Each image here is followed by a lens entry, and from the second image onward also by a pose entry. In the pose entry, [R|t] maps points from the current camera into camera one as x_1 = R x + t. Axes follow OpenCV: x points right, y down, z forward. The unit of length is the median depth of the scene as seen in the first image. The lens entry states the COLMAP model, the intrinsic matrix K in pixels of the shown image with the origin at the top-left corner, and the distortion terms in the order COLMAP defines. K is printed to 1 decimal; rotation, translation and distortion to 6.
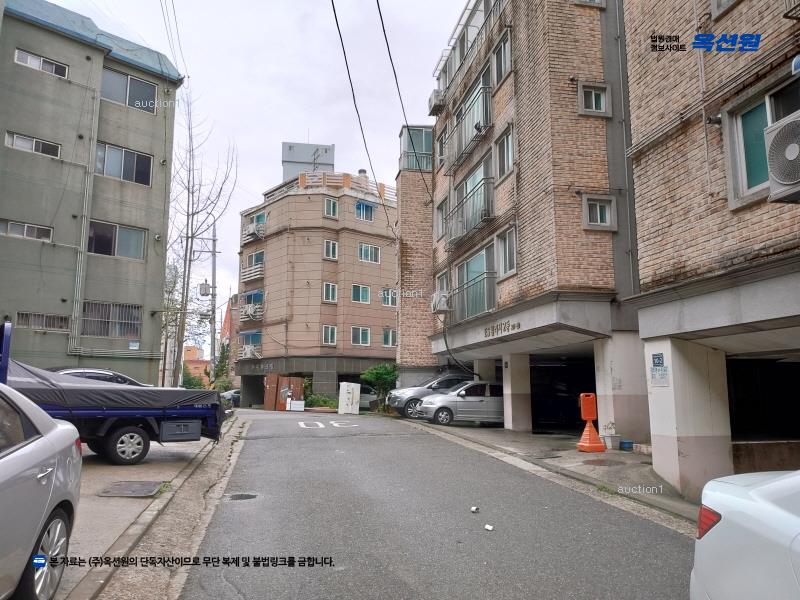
lens RADIAL K [[593.8, 0, 400.0], [0, 593.8, 300.0], [0, 0, 1]] dist [0.004625, -0.001192]
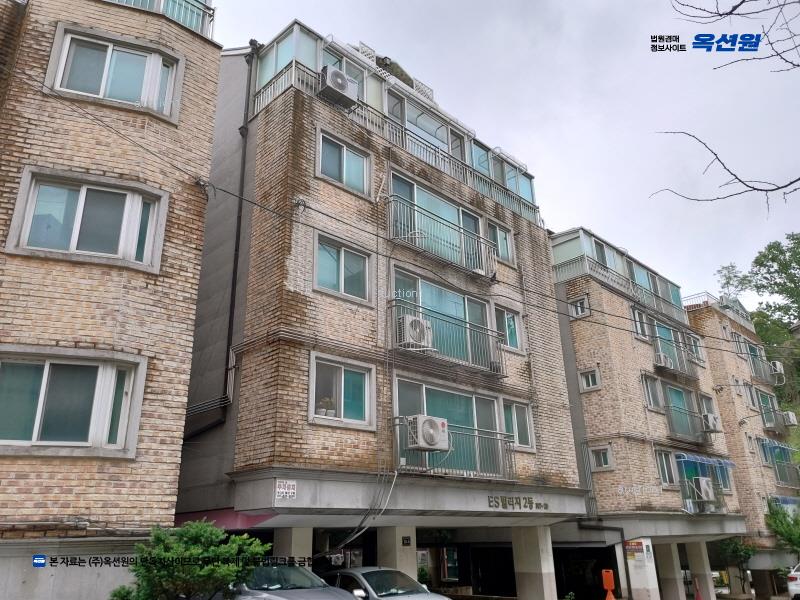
lens RADIAL K [[602.9, 0, 400.0], [0, 602.9, 300.0], [0, 0, 1]] dist [0.060071, -0.074646]
pose [[-0.533305, 0.320537, 0.782842, -0.627056], [-0.109837, 0.891357, -0.439794, 0.219433], [-0.838762, -0.320529, -0.440158, 1.798095]]
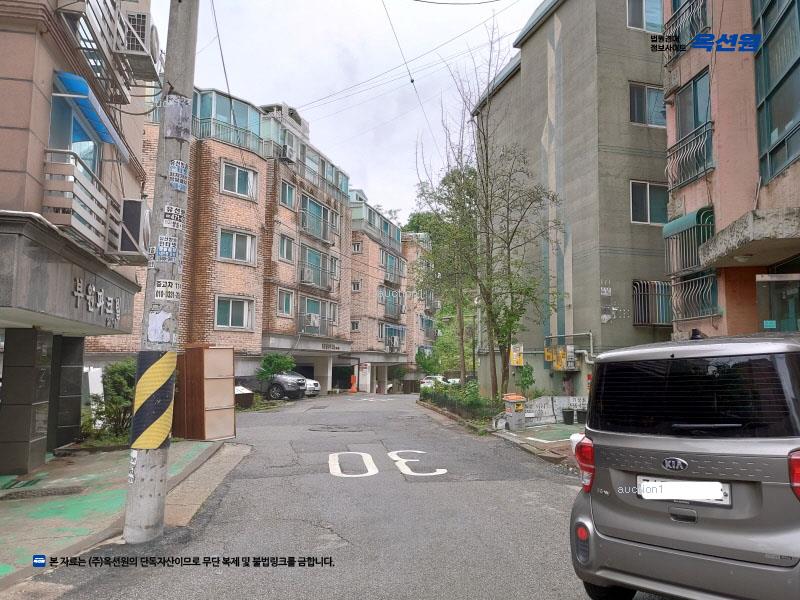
lens RADIAL K [[602.9, 0, 400.0], [0, 602.9, 300.0], [0, 0, 1]] dist [0.060071, -0.074646]
pose [[-0.877057, 0.041079, 0.478627, -1.197583], [-0.085055, 0.967317, -0.238881, 0.416246], [-0.472797, -0.250222, -0.844898, 2.984740]]
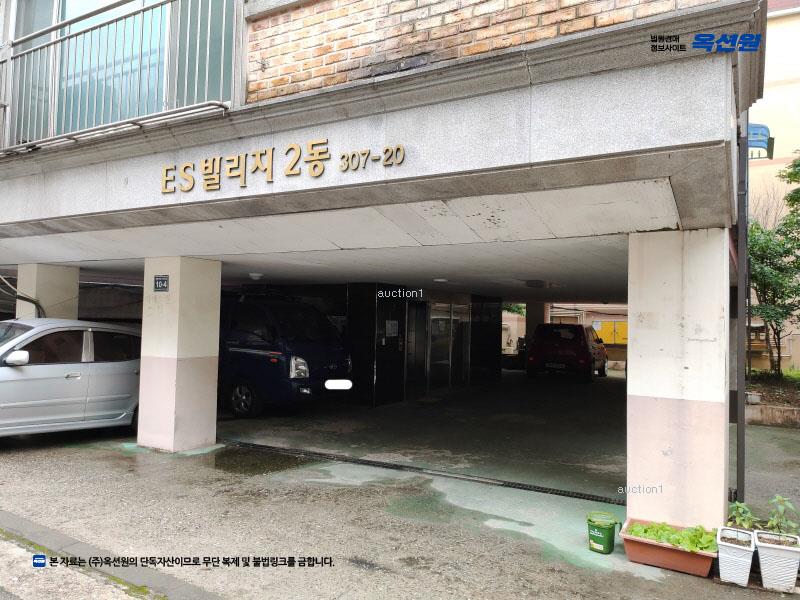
lens RADIAL K [[602.9, 0, 400.0], [0, 602.9, 300.0], [0, 0, 1]] dist [0.060071, -0.074646]
pose [[0.663781, 0.044585, 0.746597, -0.014773], [-0.139805, 0.988024, 0.065294, 0.091257], [-0.734744, -0.147719, 0.662065, 0.783447]]
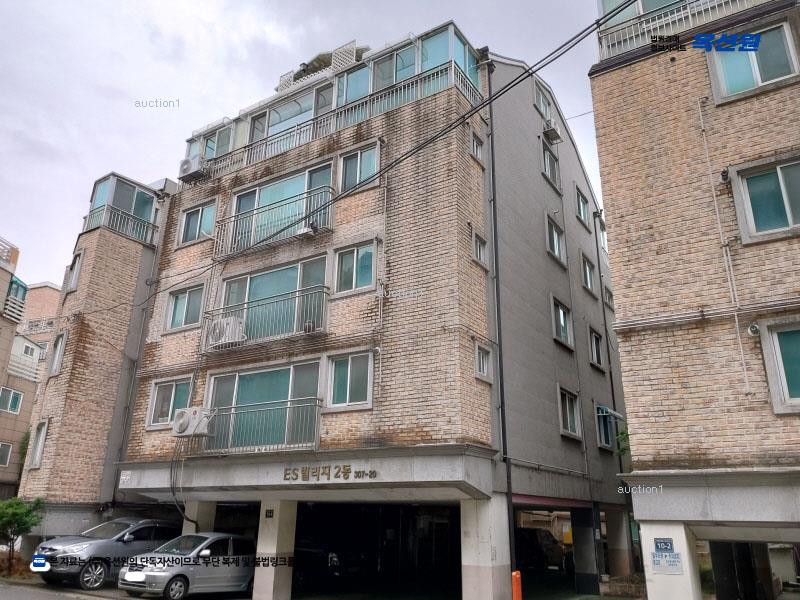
lens RADIAL K [[602.9, 0, 400.0], [0, 602.9, 300.0], [0, 0, 1]] dist [0.060071, -0.074646]
pose [[0.696390, 0.254121, 0.671166, -0.400045], [-0.127462, 0.964137, -0.232796, 0.000691], [-0.706254, 0.076568, 0.703805, 0.353486]]
